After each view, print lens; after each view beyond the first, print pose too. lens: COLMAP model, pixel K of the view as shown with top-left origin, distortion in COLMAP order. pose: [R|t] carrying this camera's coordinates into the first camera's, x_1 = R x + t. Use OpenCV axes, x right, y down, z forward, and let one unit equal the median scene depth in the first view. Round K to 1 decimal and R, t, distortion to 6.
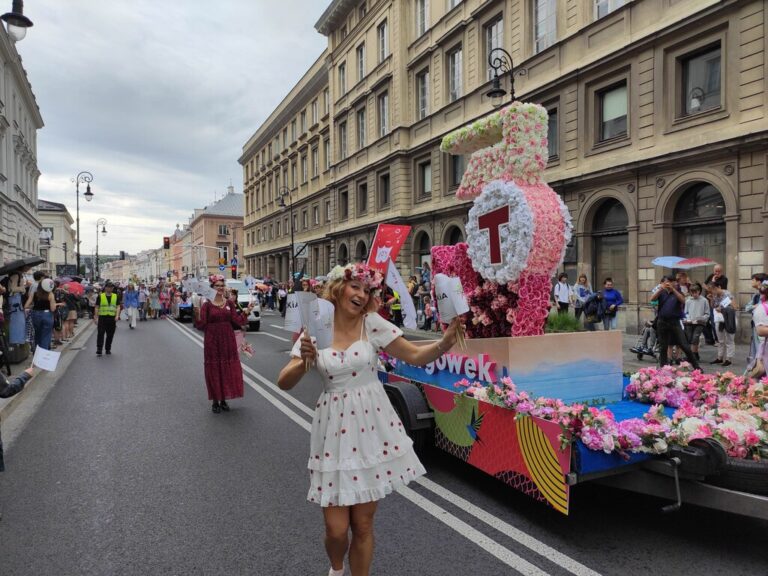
lens RADIAL K [[565.7, 0, 384.0], [0, 565.7, 278.1], [0, 0, 1]] dist [0.039017, 0.004449]
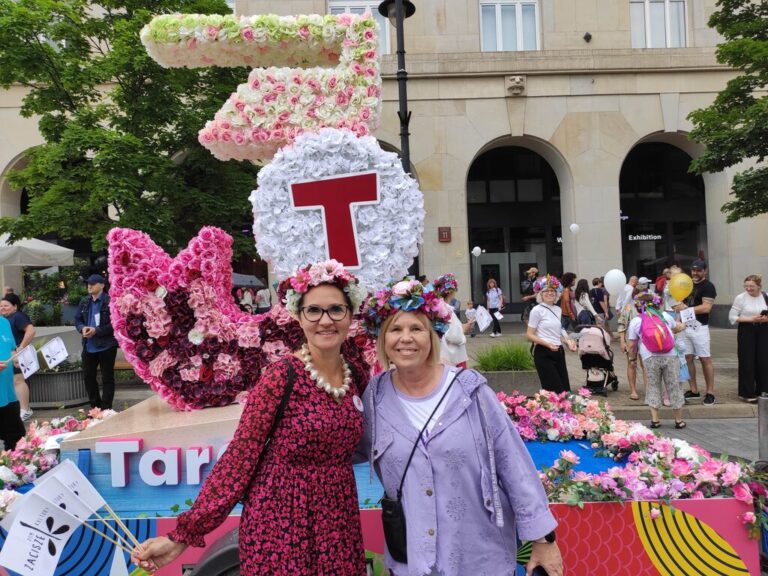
lens RADIAL K [[556.4, 0, 358.4], [0, 556.4, 288.9], [0, 0, 1]] dist [0.032481, -0.006782]
pose [[0.409475, 0.004025, 0.912312, -0.342025], [0.008563, 0.999929, -0.008255, 0.002666], [-0.912281, 0.011192, 0.409411, 0.768908]]
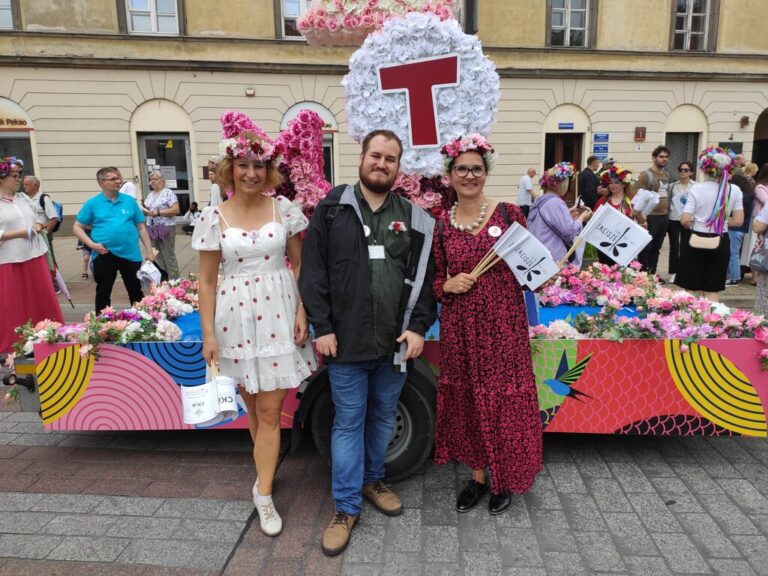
lens RADIAL K [[539.3, 0, 360.8], [0, 539.3, 284.8], [0, 0, 1]] dist [0.051462, -0.037193]
pose [[0.493771, -0.160264, 0.854696, -0.435880], [0.003326, 0.983211, 0.182441, 0.021080], [-0.869586, -0.087241, 0.486014, 0.758986]]
